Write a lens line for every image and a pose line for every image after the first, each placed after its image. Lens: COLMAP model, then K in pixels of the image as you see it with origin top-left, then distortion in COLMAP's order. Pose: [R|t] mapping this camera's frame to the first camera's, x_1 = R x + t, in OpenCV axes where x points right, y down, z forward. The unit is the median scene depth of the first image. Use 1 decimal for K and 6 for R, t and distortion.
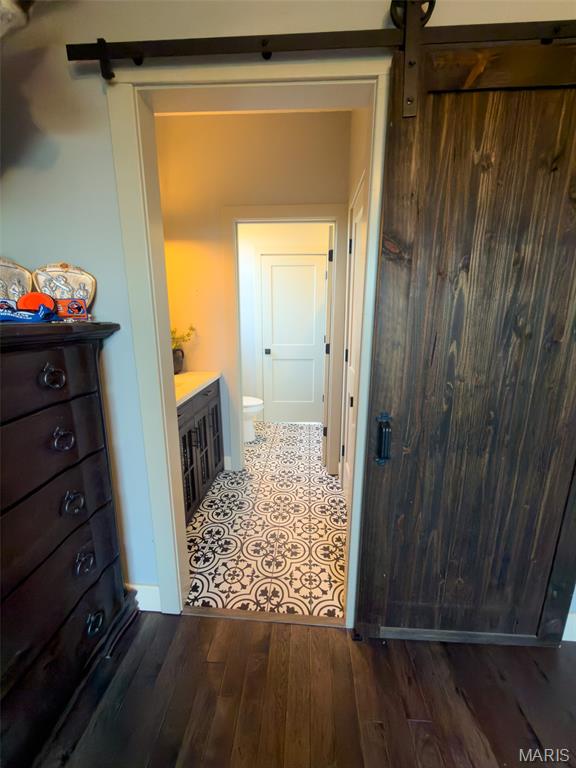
lens RADIAL K [[308.3, 0, 287.5], [0, 308.3, 380.1], [0, 0, 1]] dist [-0.001311, 0.000118]
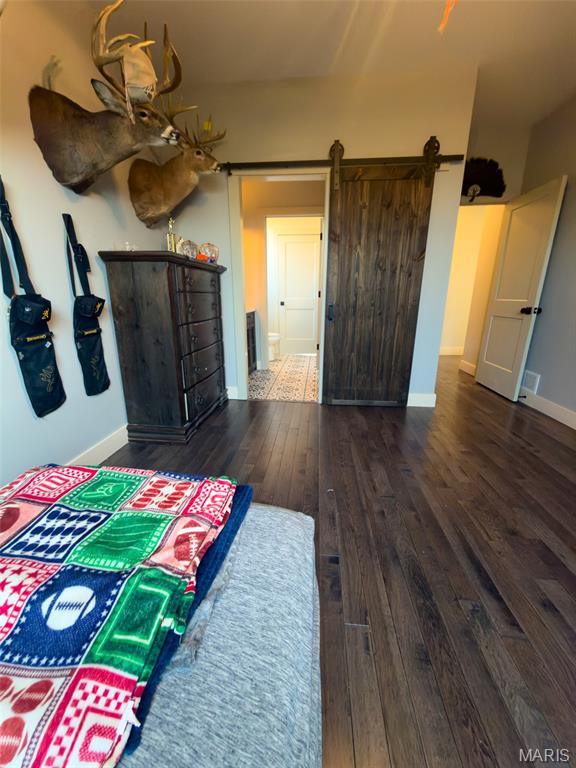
lens RADIAL K [[308.3, 0, 288.8], [0, 308.3, 379.7], [0, 0, 1]] dist [-0.001311, 0.000118]
pose [[0.999551, 0.008169, -0.028817, 0.028996], [-0.006230, 0.997752, 0.066723, 0.420508], [0.029298, -0.066513, 0.997355, -1.162509]]
